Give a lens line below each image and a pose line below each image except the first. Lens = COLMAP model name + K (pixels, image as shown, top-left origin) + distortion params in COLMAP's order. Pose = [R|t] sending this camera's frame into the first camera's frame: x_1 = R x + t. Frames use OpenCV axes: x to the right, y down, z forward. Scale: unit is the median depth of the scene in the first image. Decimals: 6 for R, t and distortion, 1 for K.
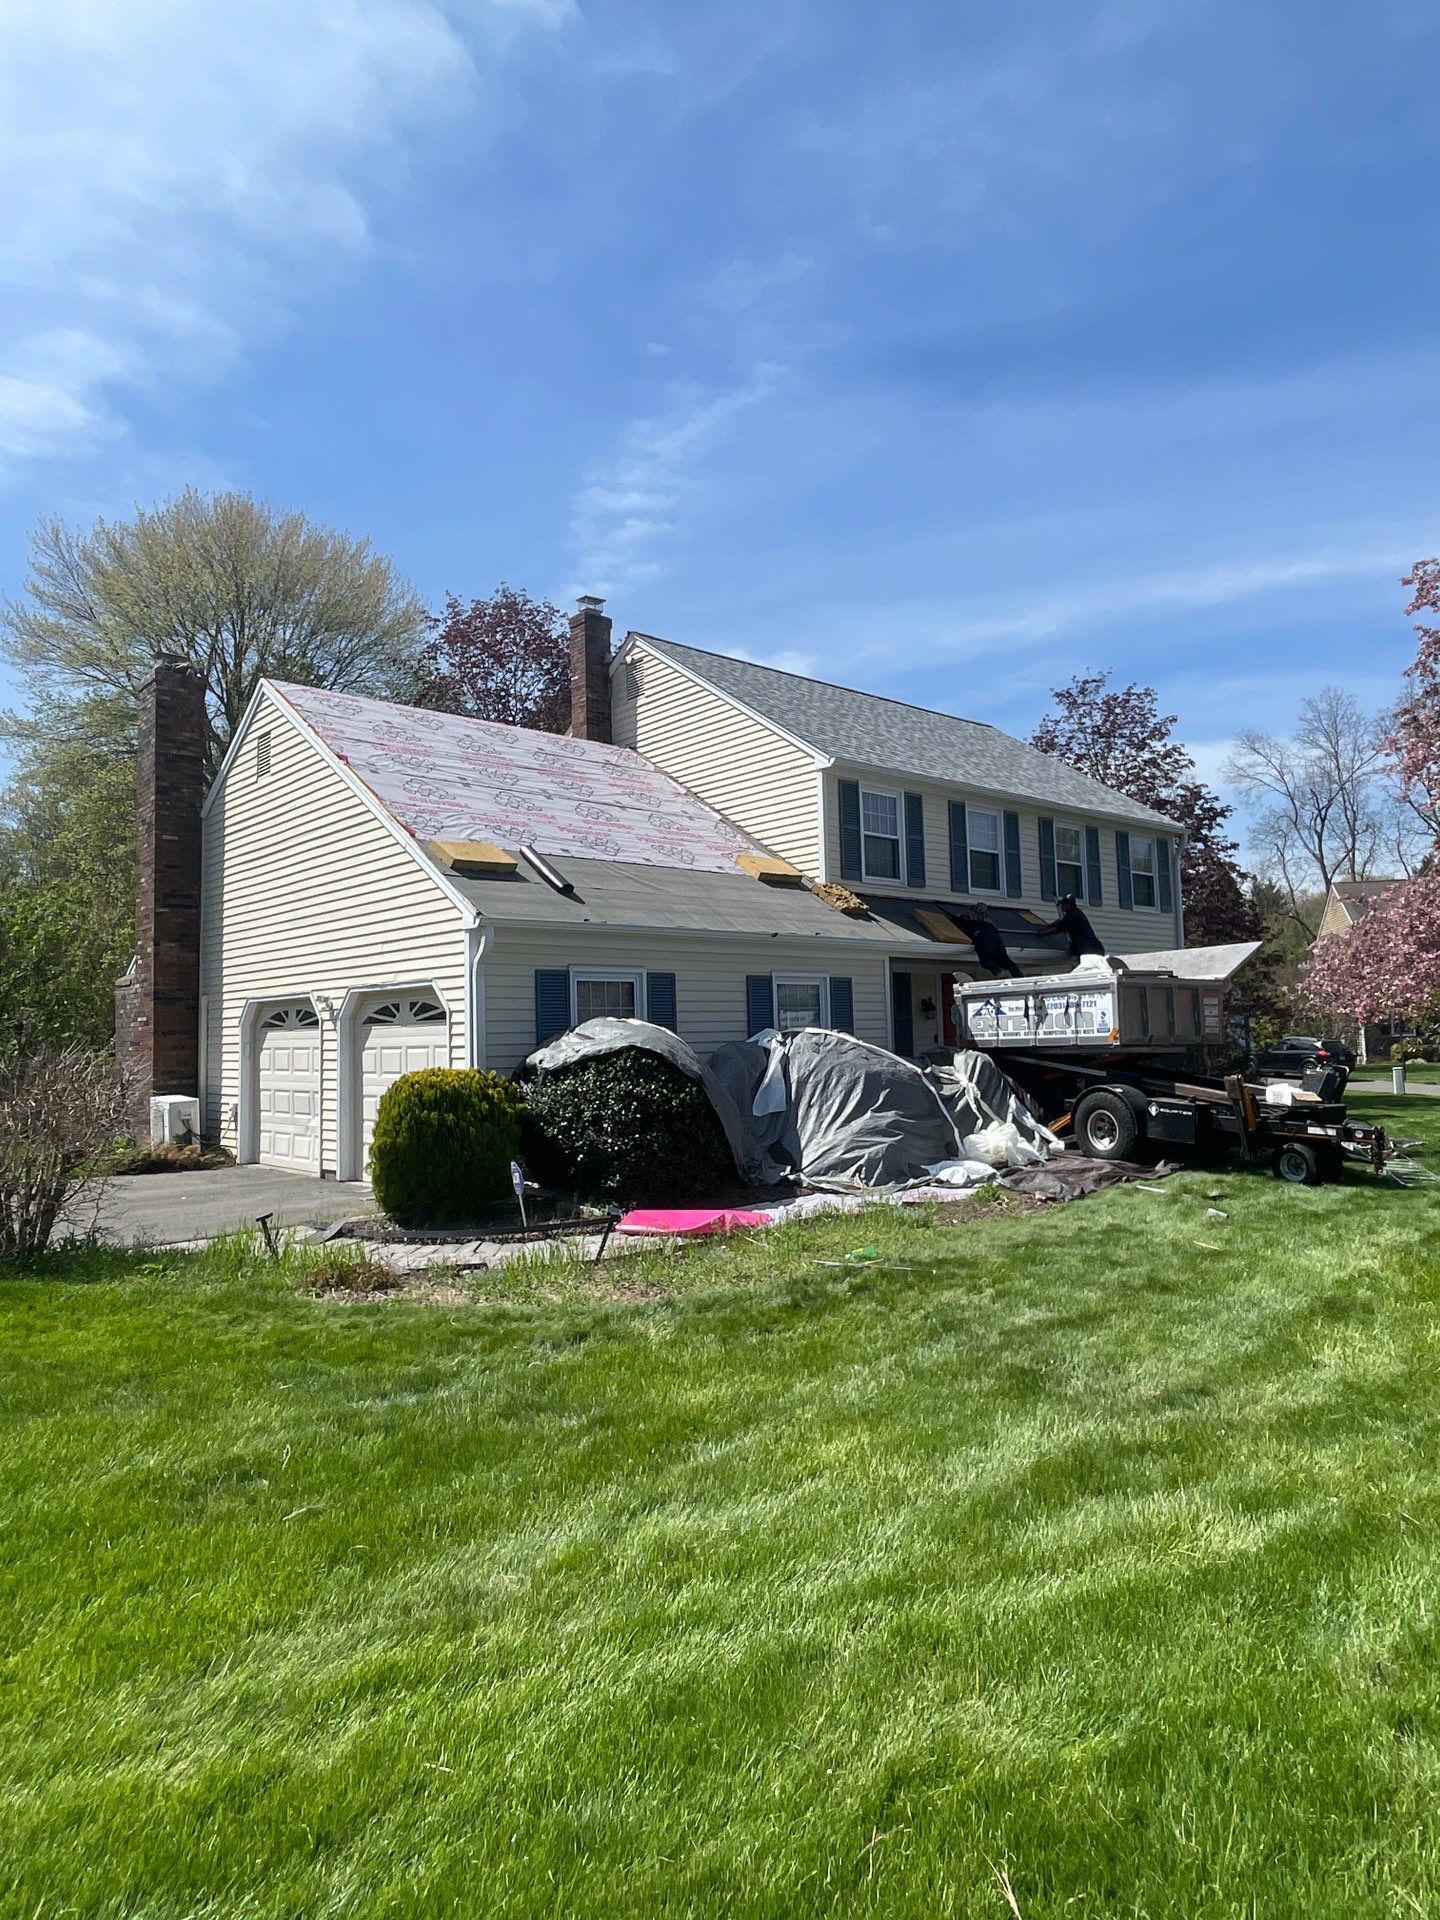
lens RADIAL K [[1205.0, 0, 730.8], [0, 1205.0, 946.8], [0, 0, 1]] dist [-0.038003, -0.001139]
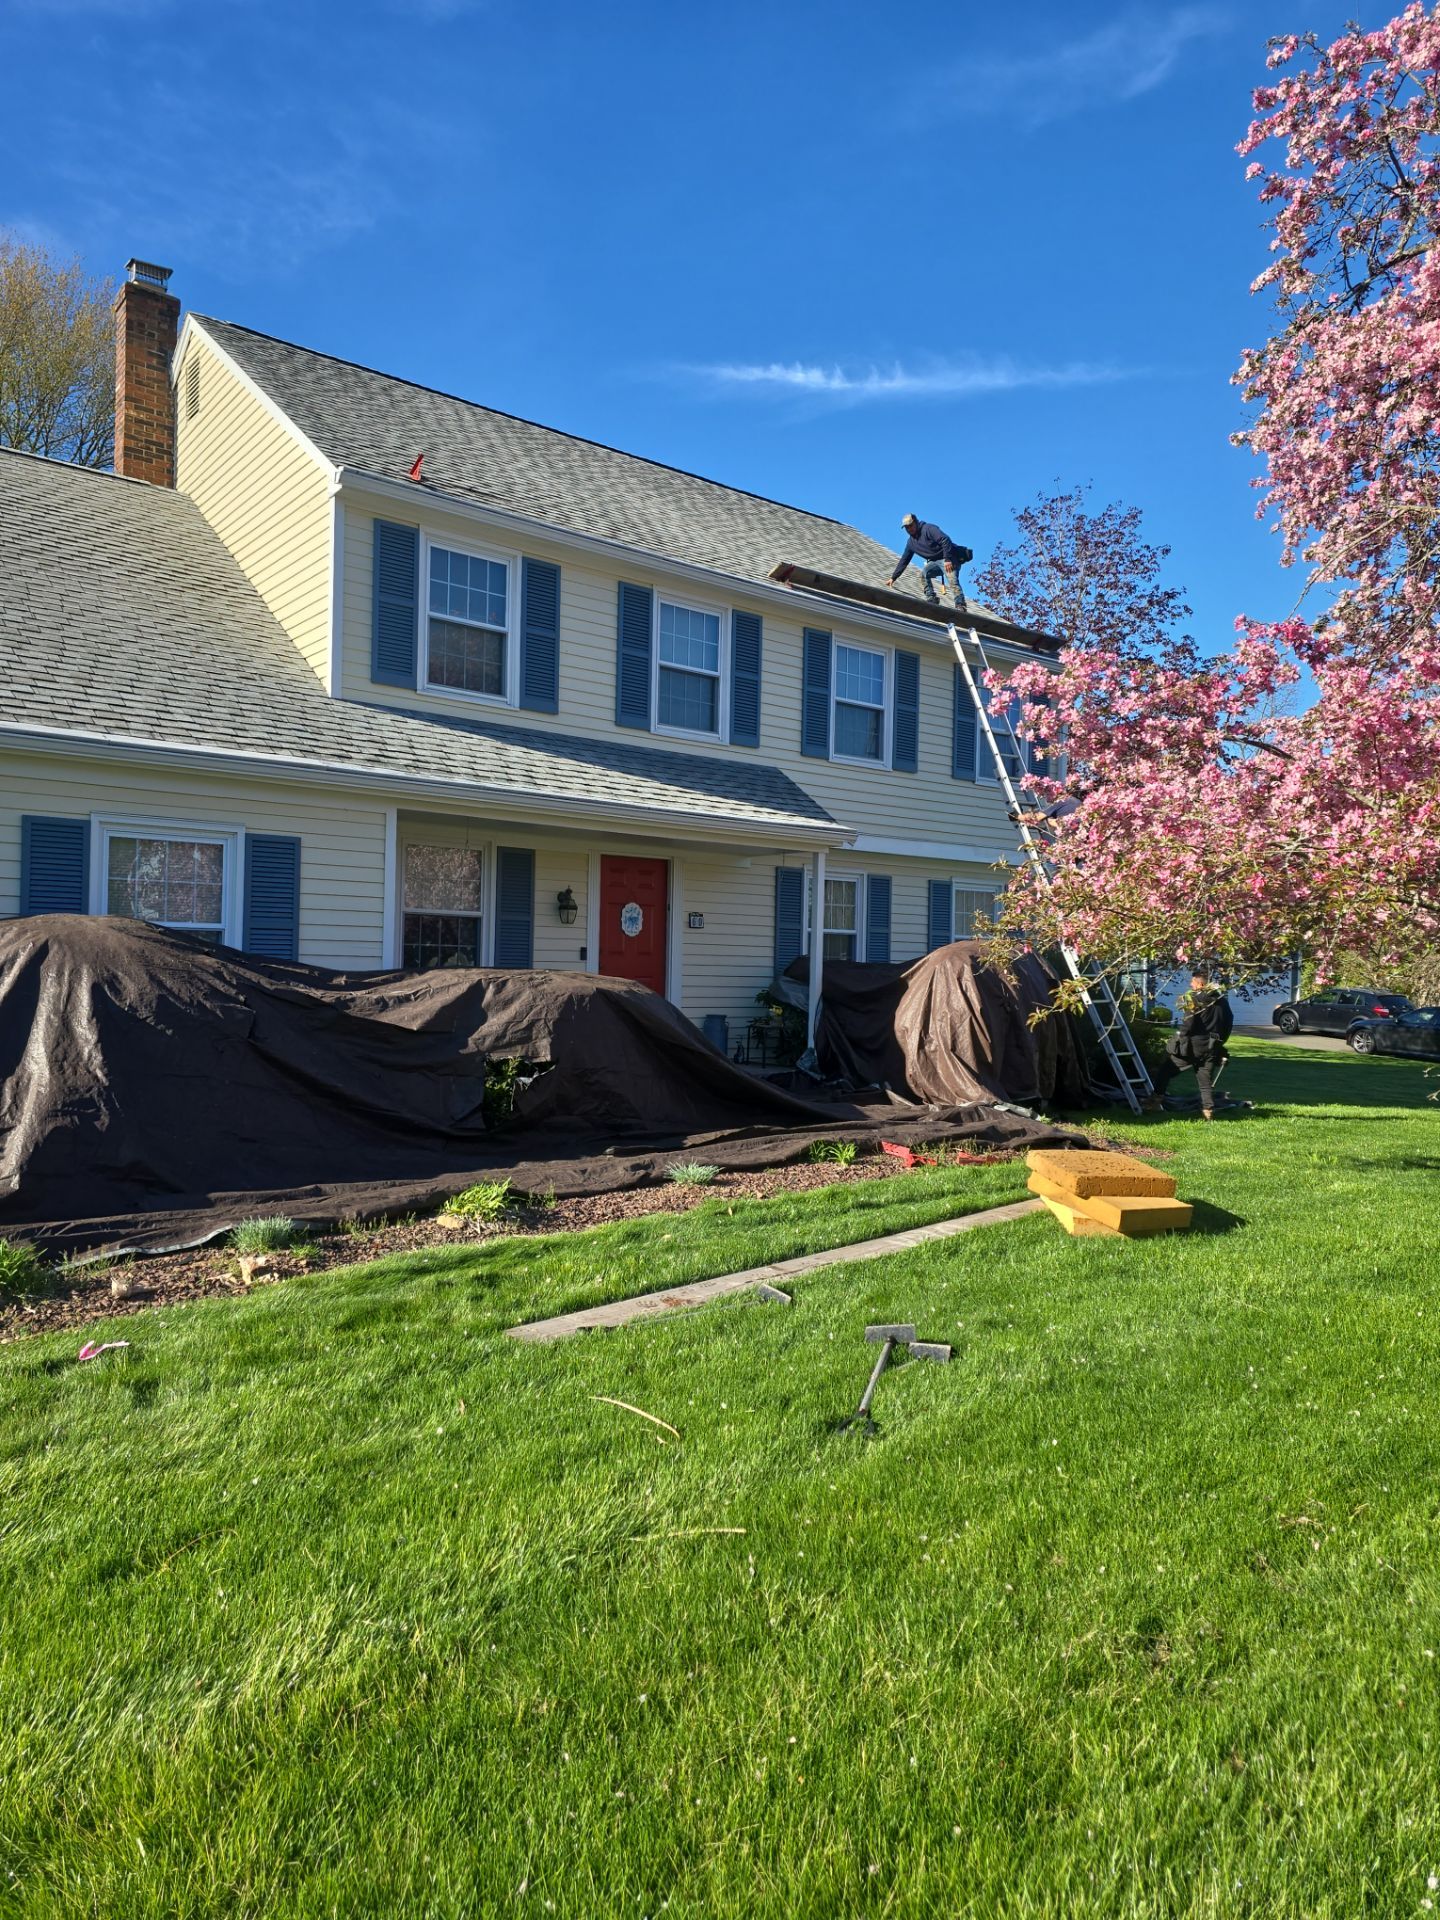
lens RADIAL K [[1267.0, 0, 725.4], [0, 1267.0, 954.6], [0, 0, 1]] dist [0.043687, -0.013130]
pose [[0.996815, 0.047290, -0.064214, 0.297644], [-0.042599, 0.996454, 0.072555, 0.024169], [0.067417, -0.069588, 0.995295, 0.333139]]
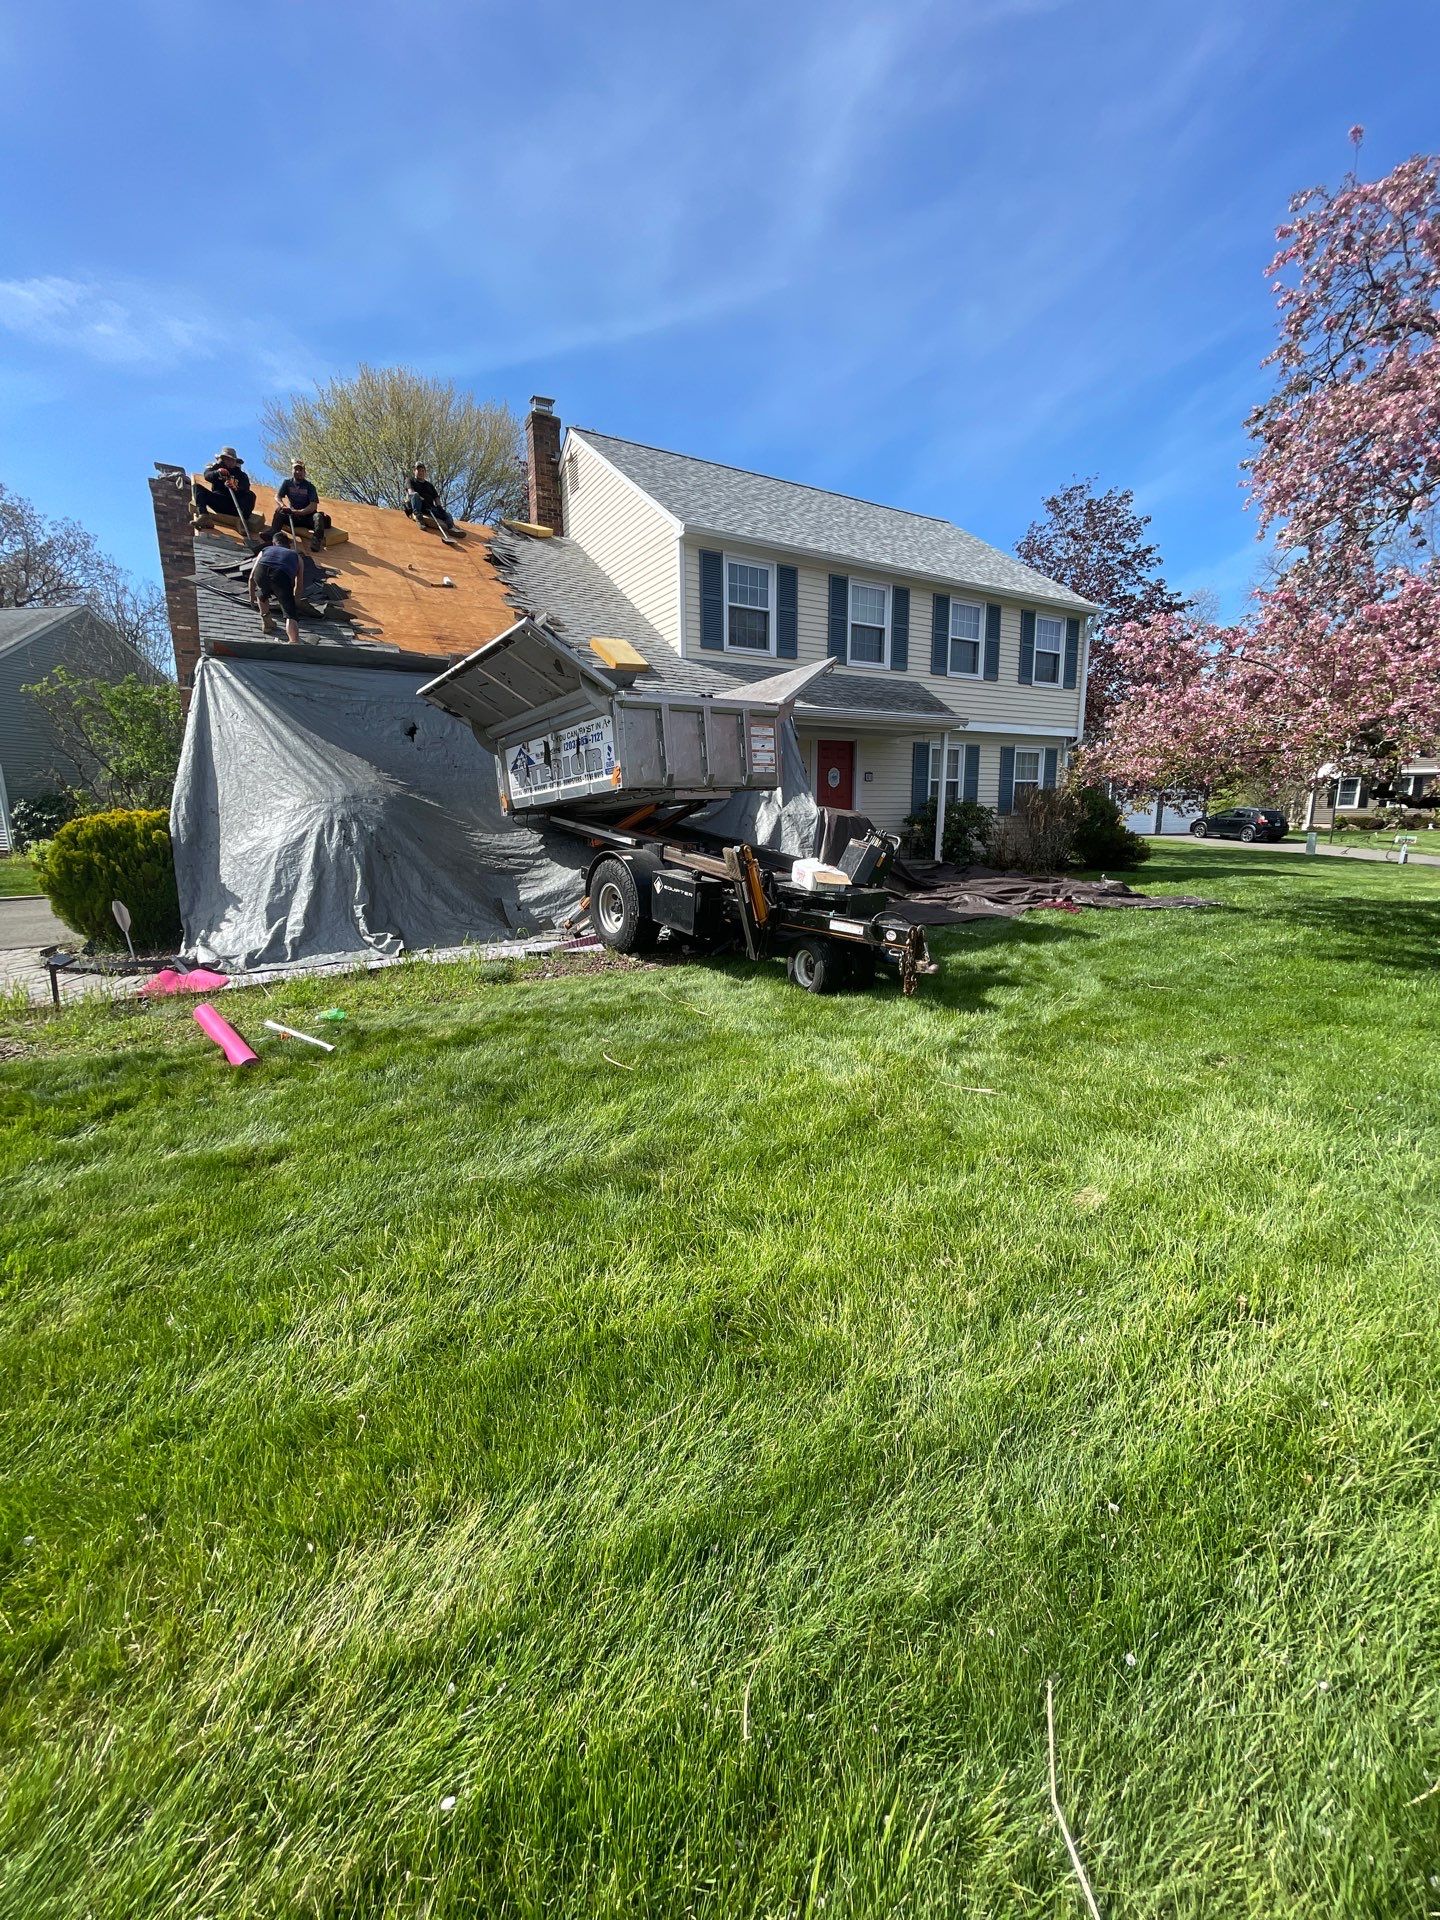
lens RADIAL K [[754.4, 0, 707.8], [0, 754.4, 961.7], [0, 0, 1]] dist [-0.017920, 0.000050]
pose [[0.978584, 0.056412, -0.197968, 0.233120], [0.001347, 0.959941, 0.280198, 0.024206], [0.205844, -0.274464, 0.939307, 0.259109]]
